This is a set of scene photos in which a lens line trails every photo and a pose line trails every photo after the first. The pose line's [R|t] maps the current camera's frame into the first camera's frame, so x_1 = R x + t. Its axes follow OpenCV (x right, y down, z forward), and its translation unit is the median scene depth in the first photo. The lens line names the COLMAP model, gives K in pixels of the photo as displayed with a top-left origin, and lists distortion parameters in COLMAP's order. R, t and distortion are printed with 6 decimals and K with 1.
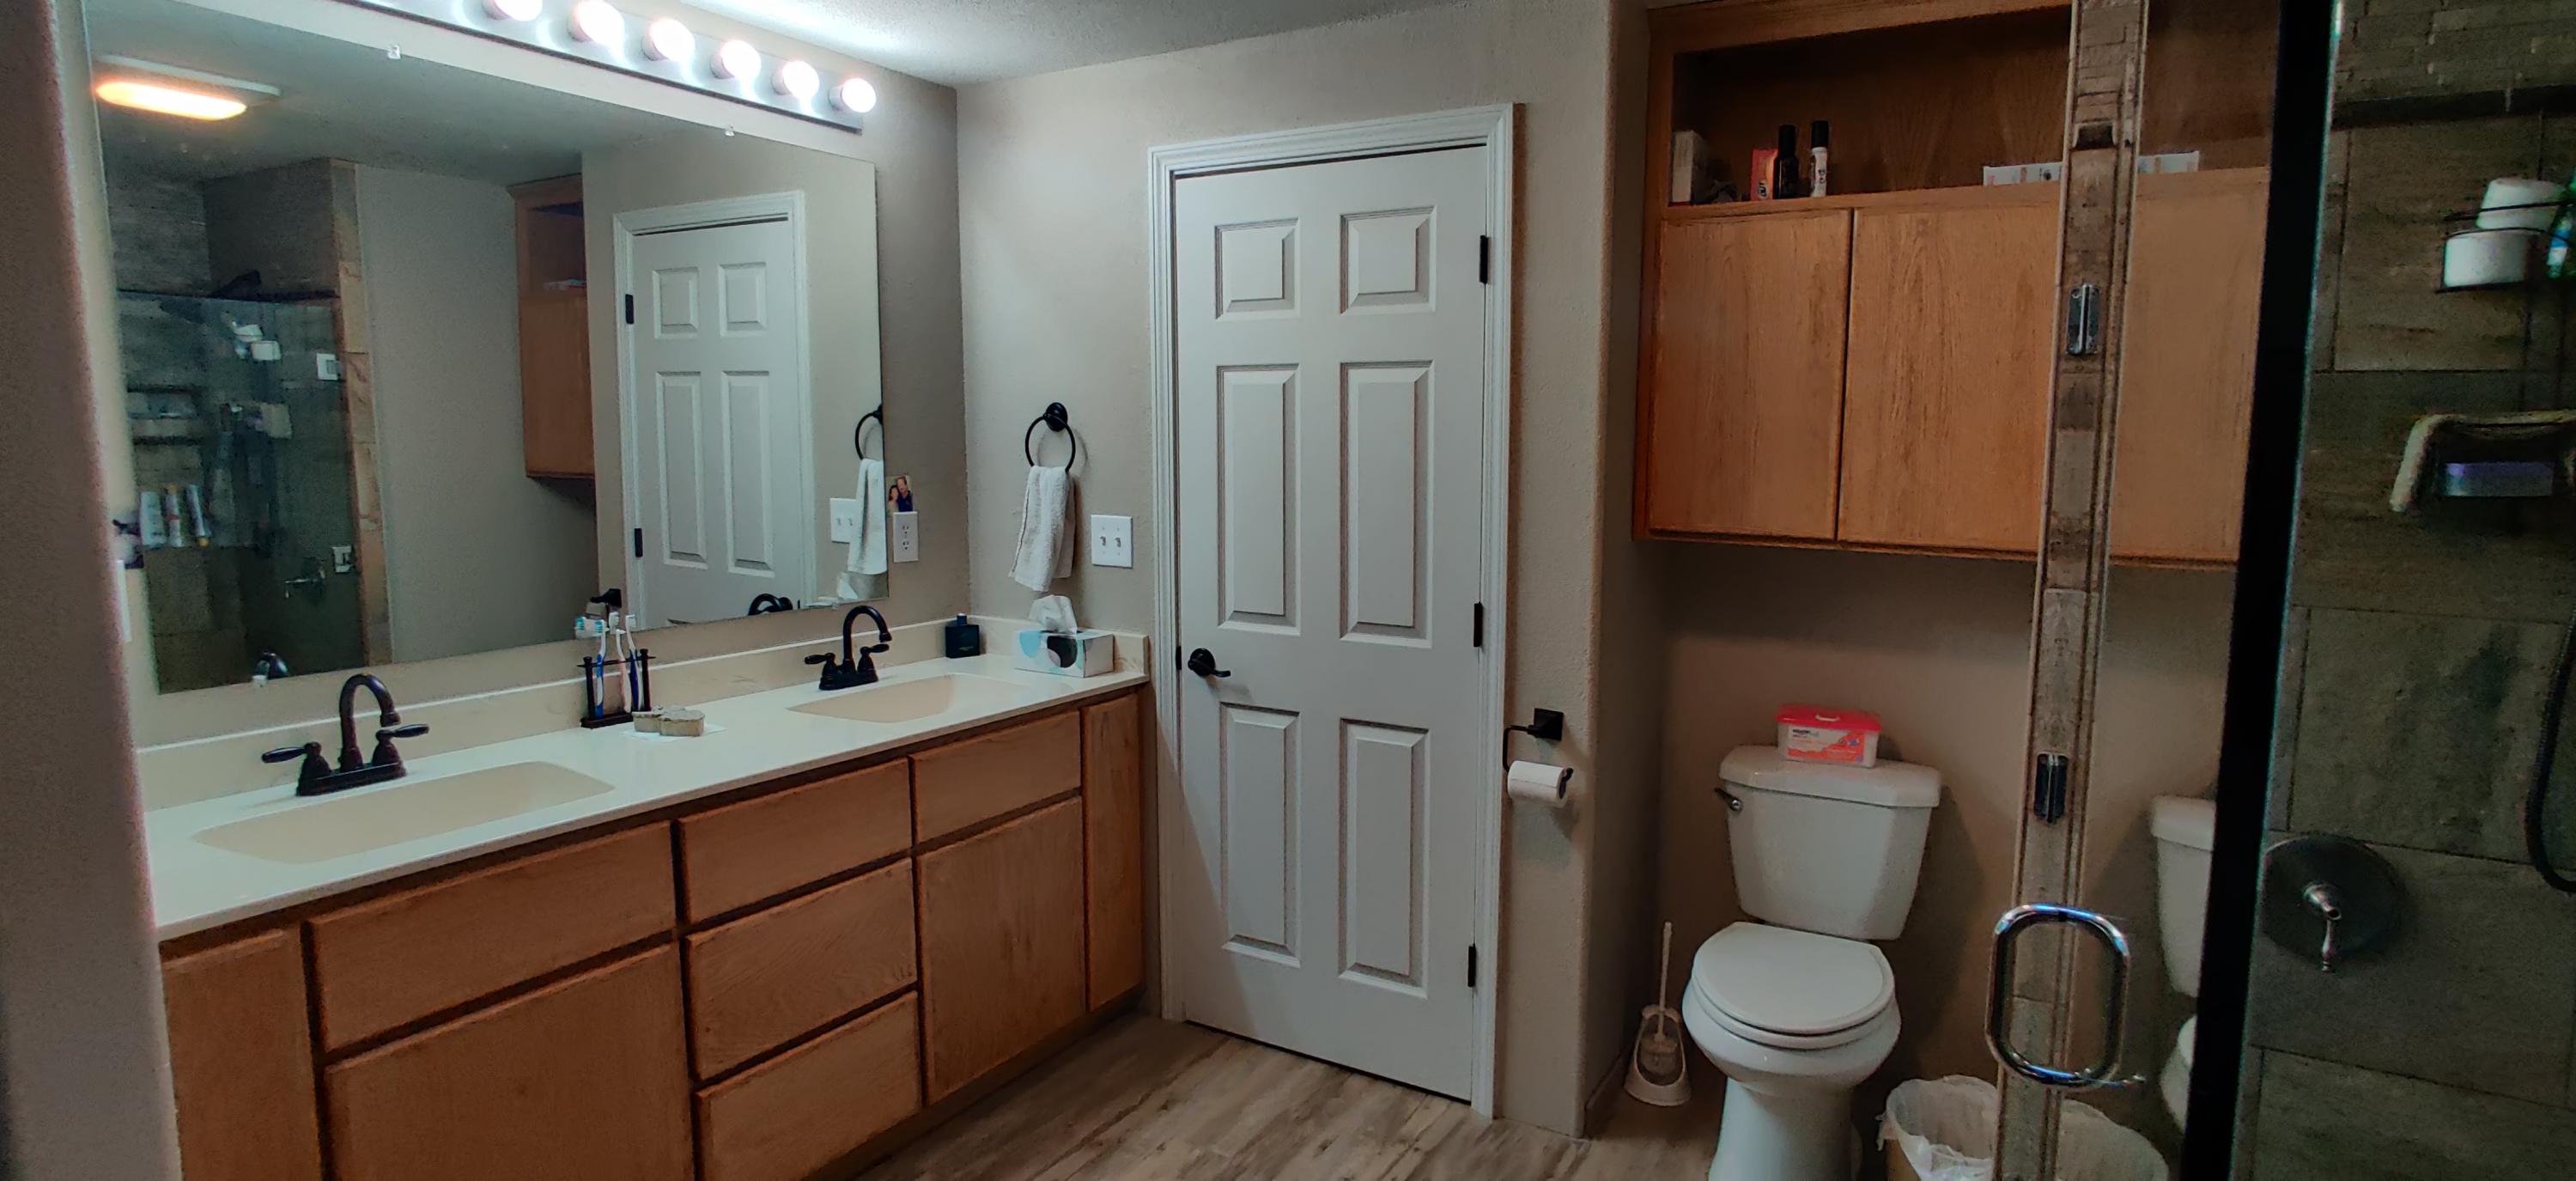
lens RADIAL K [[1289.2, 0, 1287.3], [0, 1289.2, 603.1], [0, 0, 1]] dist [-0.030872, 0.011889]
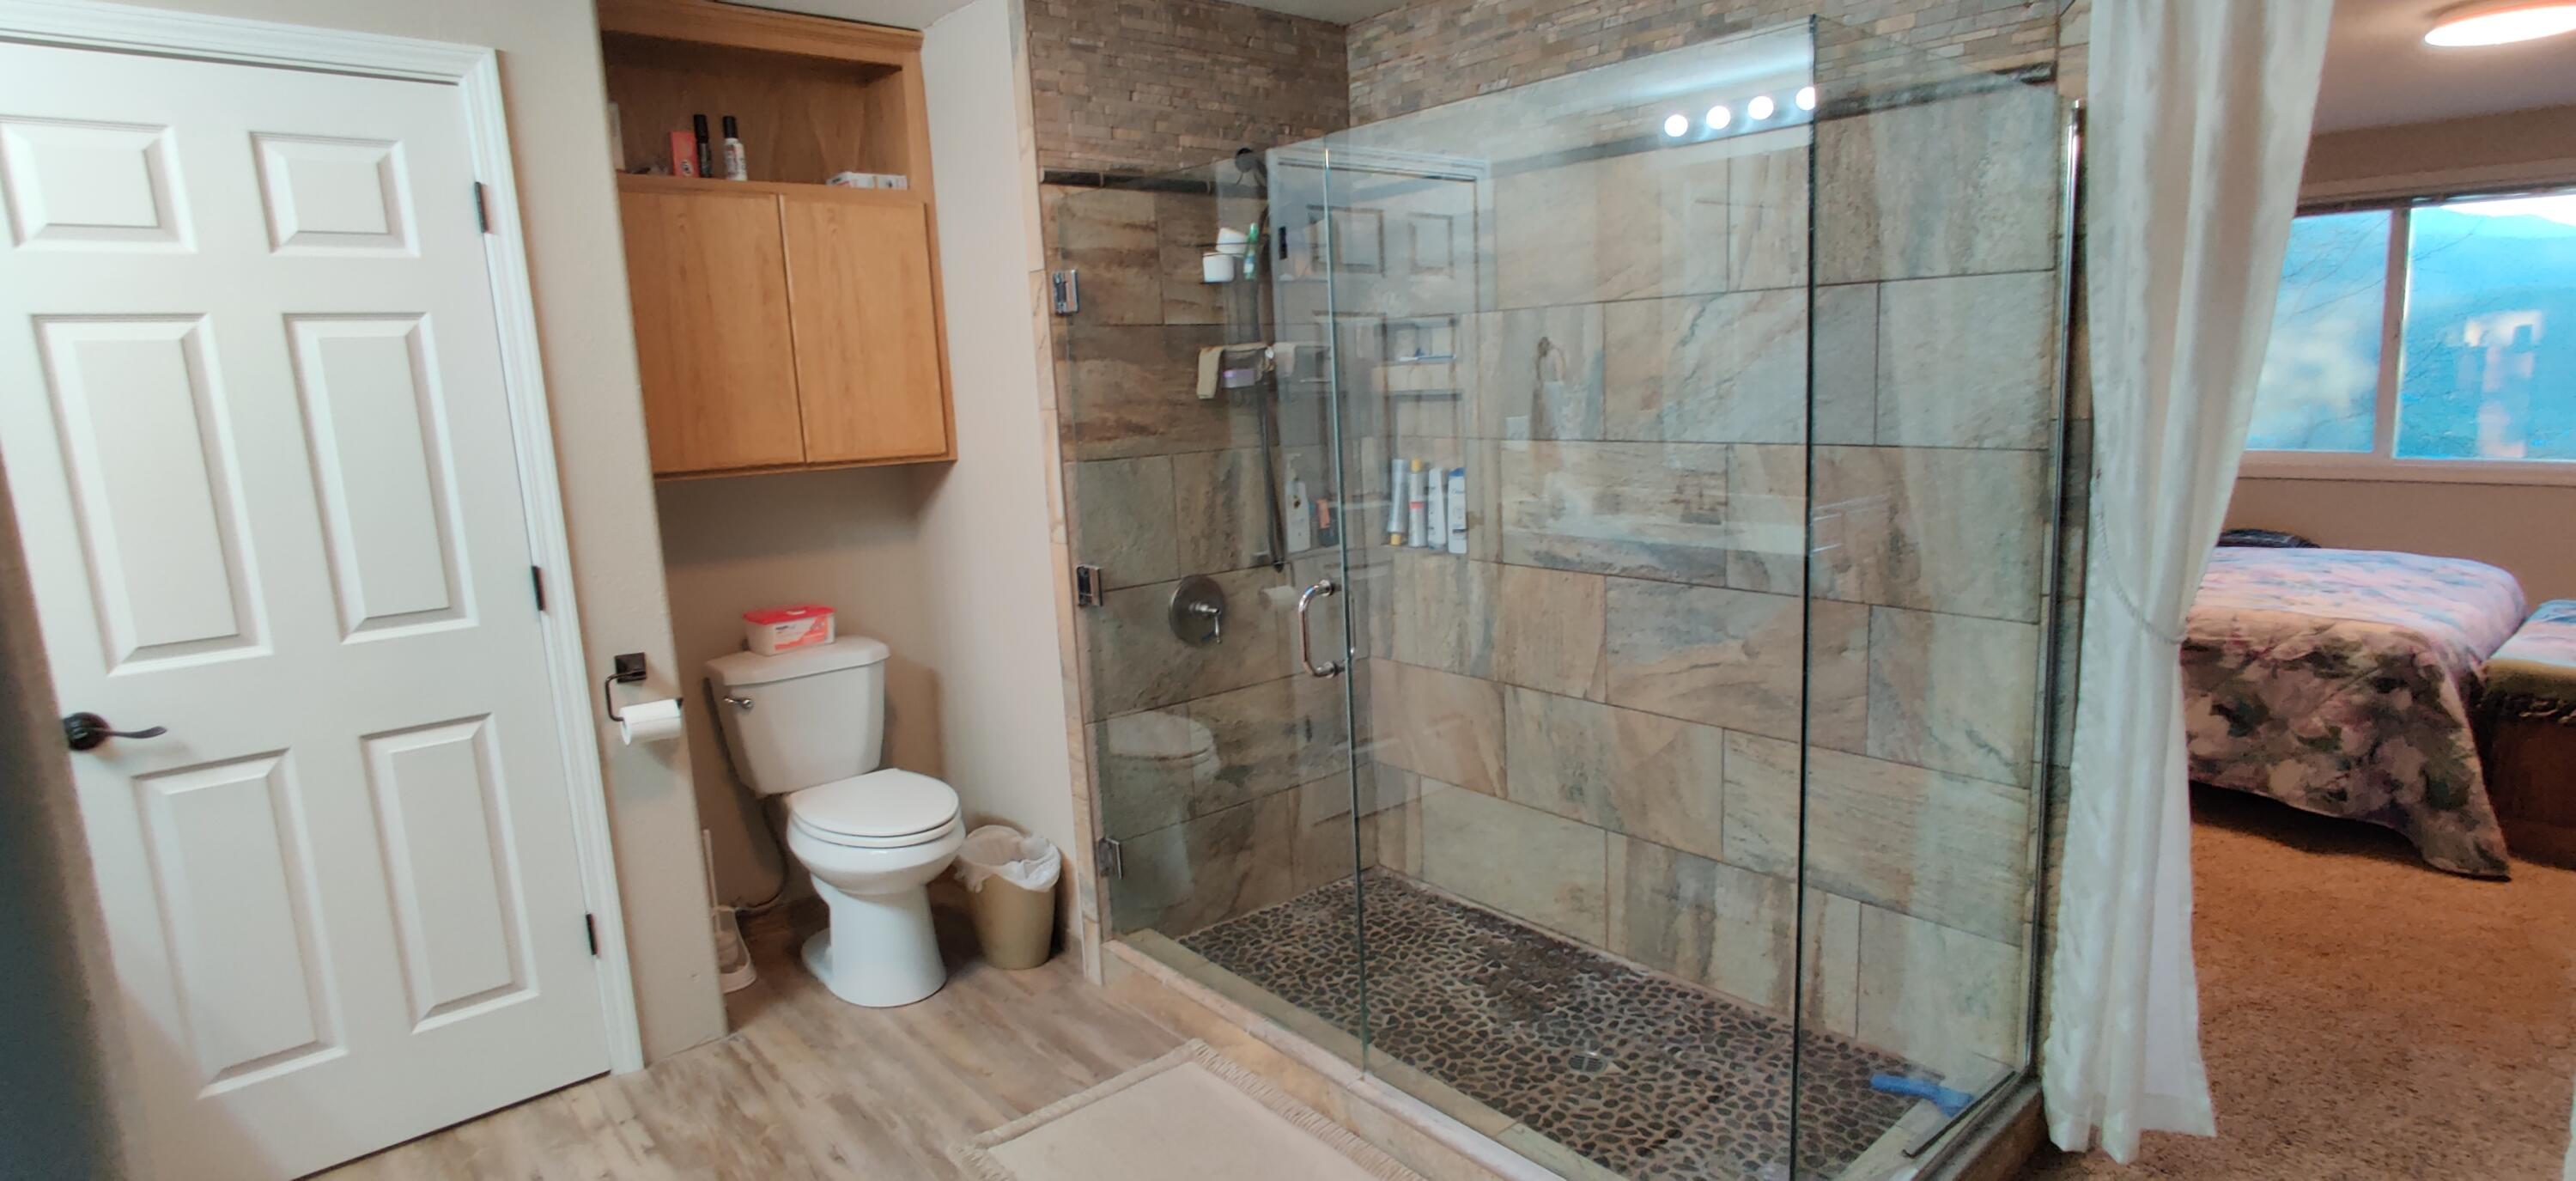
lens RADIAL K [[1289.2, 0, 1285.1], [0, 1289.2, 584.4], [0, 0, 1]] dist [-0.030872, 0.011889]
pose [[0.319986, -0.173882, 0.931329, -0.562232], [0.167873, 0.977865, 0.124893, -0.010973], [-0.932431, 0.116381, 0.342093, 0.148327]]
